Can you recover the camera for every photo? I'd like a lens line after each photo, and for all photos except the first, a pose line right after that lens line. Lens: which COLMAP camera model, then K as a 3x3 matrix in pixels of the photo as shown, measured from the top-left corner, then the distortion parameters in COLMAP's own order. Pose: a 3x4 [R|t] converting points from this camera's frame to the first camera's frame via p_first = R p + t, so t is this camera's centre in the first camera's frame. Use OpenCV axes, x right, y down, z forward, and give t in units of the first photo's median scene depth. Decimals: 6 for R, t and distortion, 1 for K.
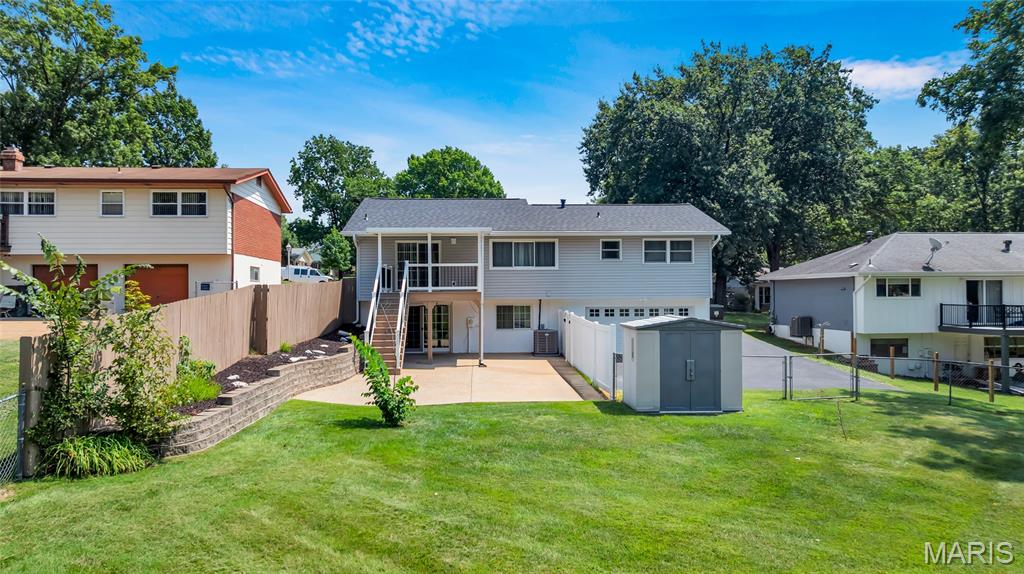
lens RADIAL K [[732.4, 0, 512.0], [0, 732.4, 287.0], [0, 0, 1]] dist [-0.009955, -0.001308]
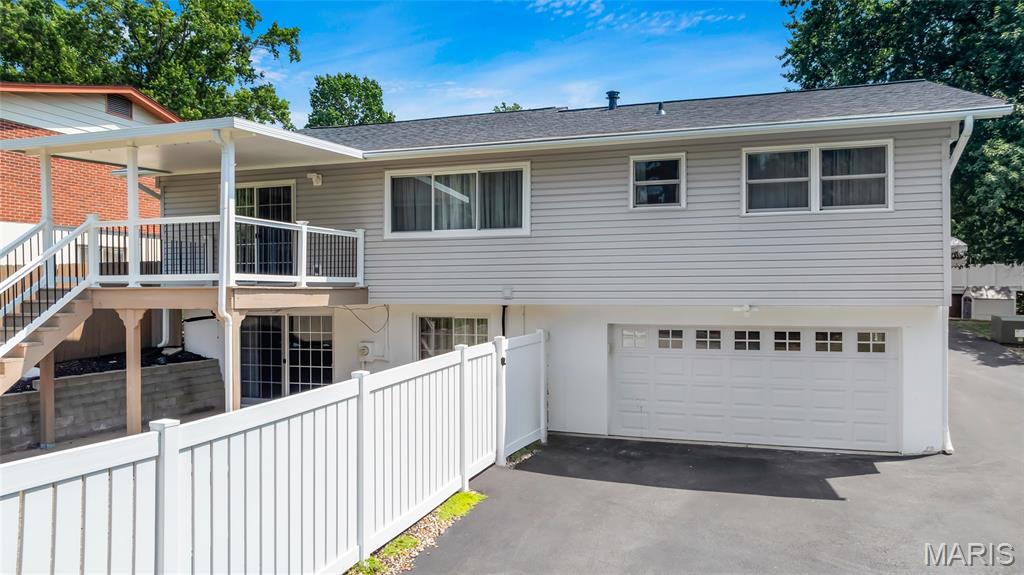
lens RADIAL K [[732.4, 0, 512.0], [0, 732.4, 287.5], [0, 0, 1]] dist [-0.009955, -0.001308]
pose [[0.923475, 0.001616, -0.383655, 0.217310], [0.001057, 0.999977, 0.006755, 0.003659], [0.383657, -0.006644, 0.923452, 0.610505]]
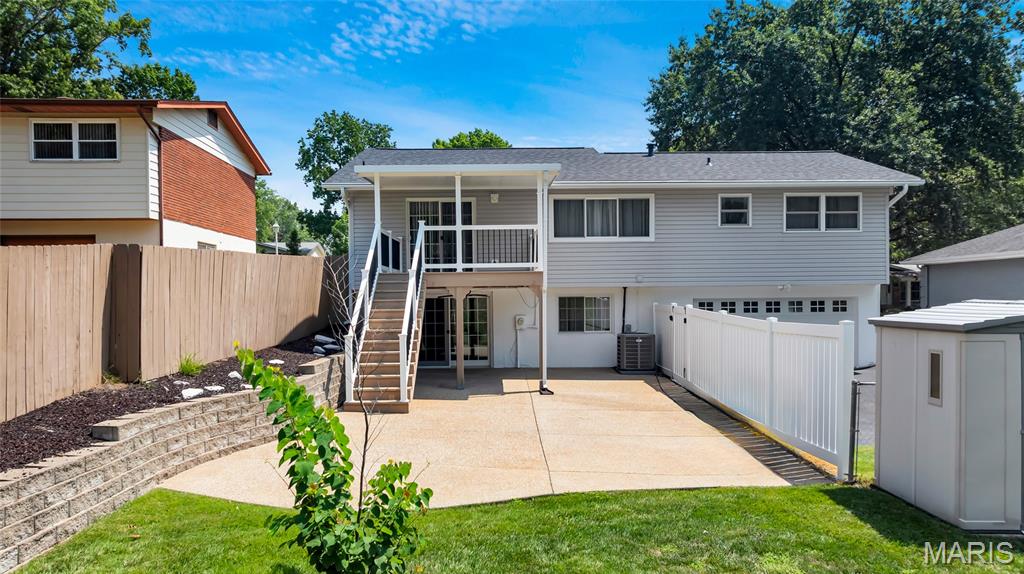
lens RADIAL K [[746.0, 0, 508.7], [0, 746.0, 312.5], [0, 0, 1]] dist [-0.008197, -0.001113]
pose [[0.999040, -0.002906, -0.043704, -0.038013], [0.004231, 0.999533, 0.030270, 0.019331], [0.043596, -0.030426, 0.998586, 0.328375]]
